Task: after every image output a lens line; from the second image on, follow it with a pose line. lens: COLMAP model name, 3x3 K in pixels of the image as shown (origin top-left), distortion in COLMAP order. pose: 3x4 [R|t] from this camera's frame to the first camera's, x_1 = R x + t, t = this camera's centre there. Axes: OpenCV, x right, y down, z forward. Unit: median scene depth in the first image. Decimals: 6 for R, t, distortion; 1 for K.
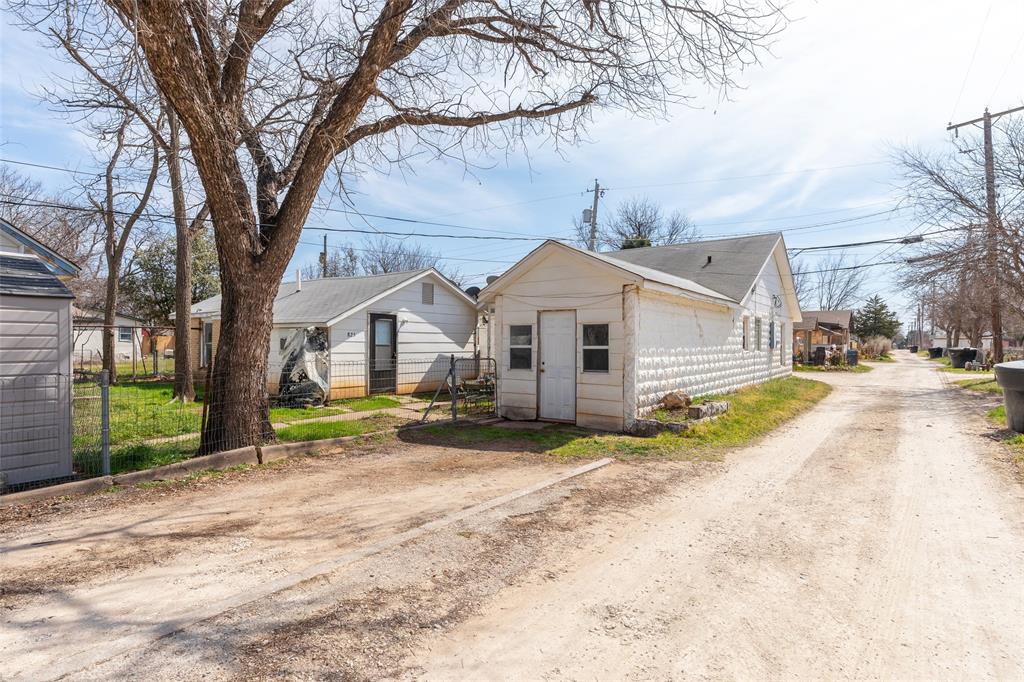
lens RADIAL K [[514.9, 0, 517.3], [0, 514.9, 345.0], [0, 0, 1]] dist [0.005104, -0.000661]
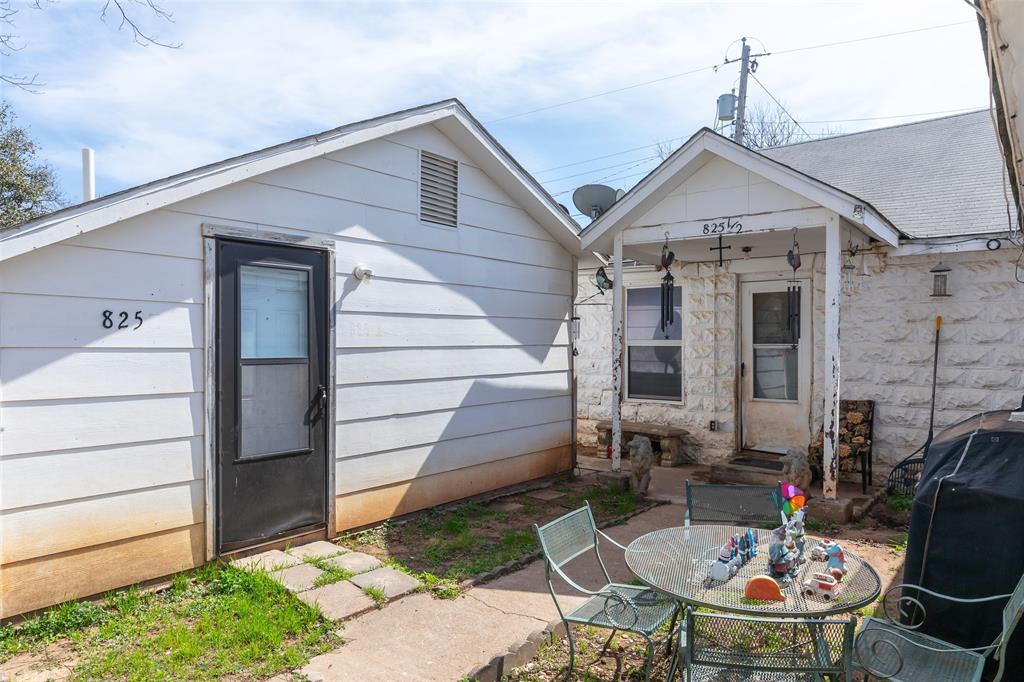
lens RADIAL K [[653.7, 0, 512.0], [0, 653.7, 344.1], [0, 0, 1]] dist [0.011068, -0.004428]
pose [[0.998418, -0.005123, -0.055997, -0.119377], [0.005297, 0.999982, 0.002952, -0.008357], [0.055981, -0.003243, 0.998427, 0.670073]]
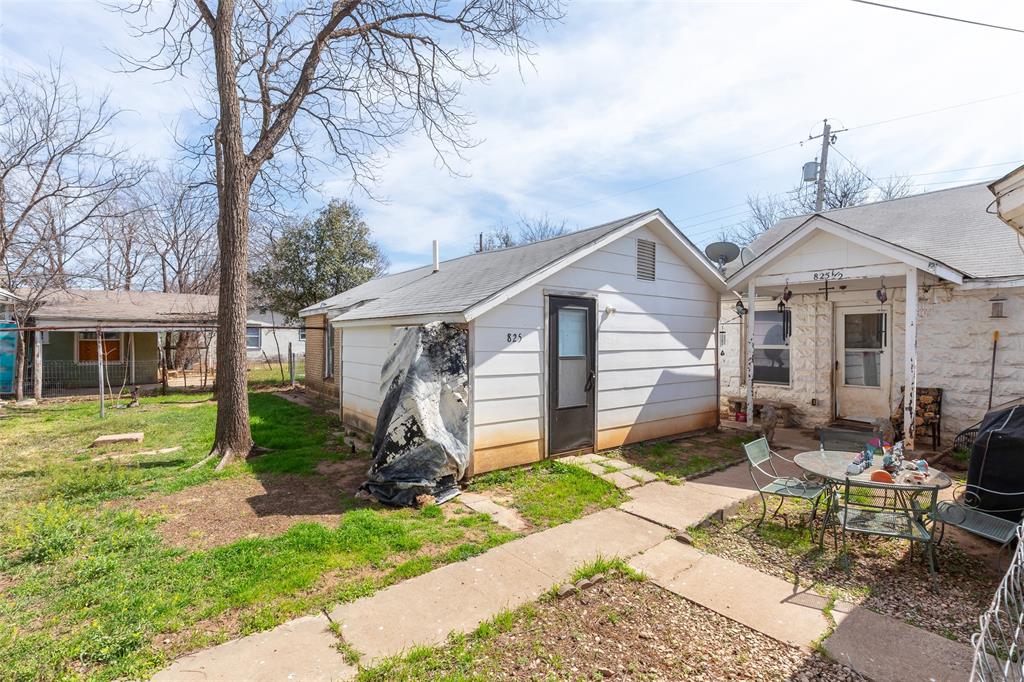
lens RADIAL K [[461.6, 0, 518.4], [0, 461.6, 340.4], [0, 0, 1]] dist [0.014390, 0.000379]
pose [[0.960370, -0.001134, -0.278724, -0.184127], [0.000851, 0.999999, -0.001137, -0.016080], [0.278725, 0.000855, 0.960370, 0.545236]]
